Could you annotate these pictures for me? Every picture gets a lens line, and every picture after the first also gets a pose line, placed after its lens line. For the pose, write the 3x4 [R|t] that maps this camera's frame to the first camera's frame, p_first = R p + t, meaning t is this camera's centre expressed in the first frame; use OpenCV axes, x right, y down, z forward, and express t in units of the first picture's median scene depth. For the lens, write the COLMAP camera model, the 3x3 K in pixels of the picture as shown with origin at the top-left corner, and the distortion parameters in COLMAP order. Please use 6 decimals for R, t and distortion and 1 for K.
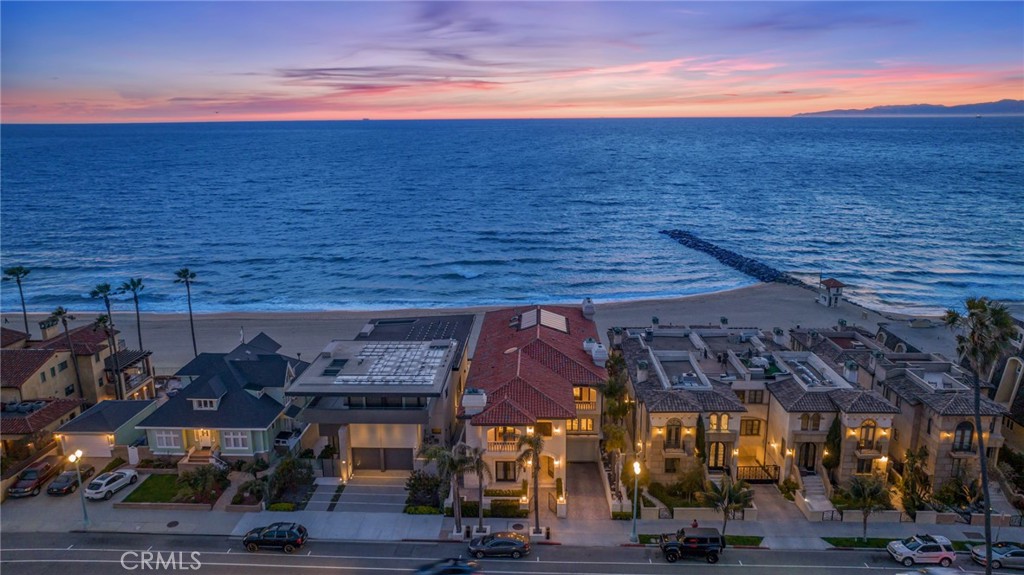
lens RADIAL K [[709.9, 0, 510.0], [0, 709.9, 287.7], [0, 0, 1]] dist [0.000069, 0.009478]
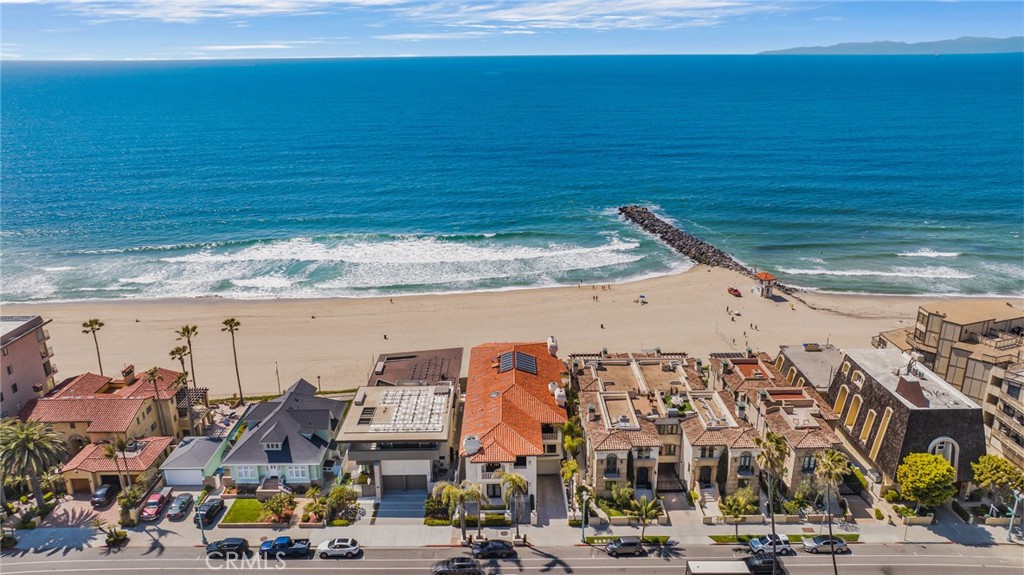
lens RADIAL K [[709.9, 0, 515.7], [0, 709.9, 286.1], [0, 0, 1]] dist [0.000069, 0.009478]
pose [[0.998387, -0.008113, 0.056197, -0.038284], [0.003725, 0.996965, 0.077763, -0.251023], [-0.056657, -0.077428, 0.995387, -0.365525]]
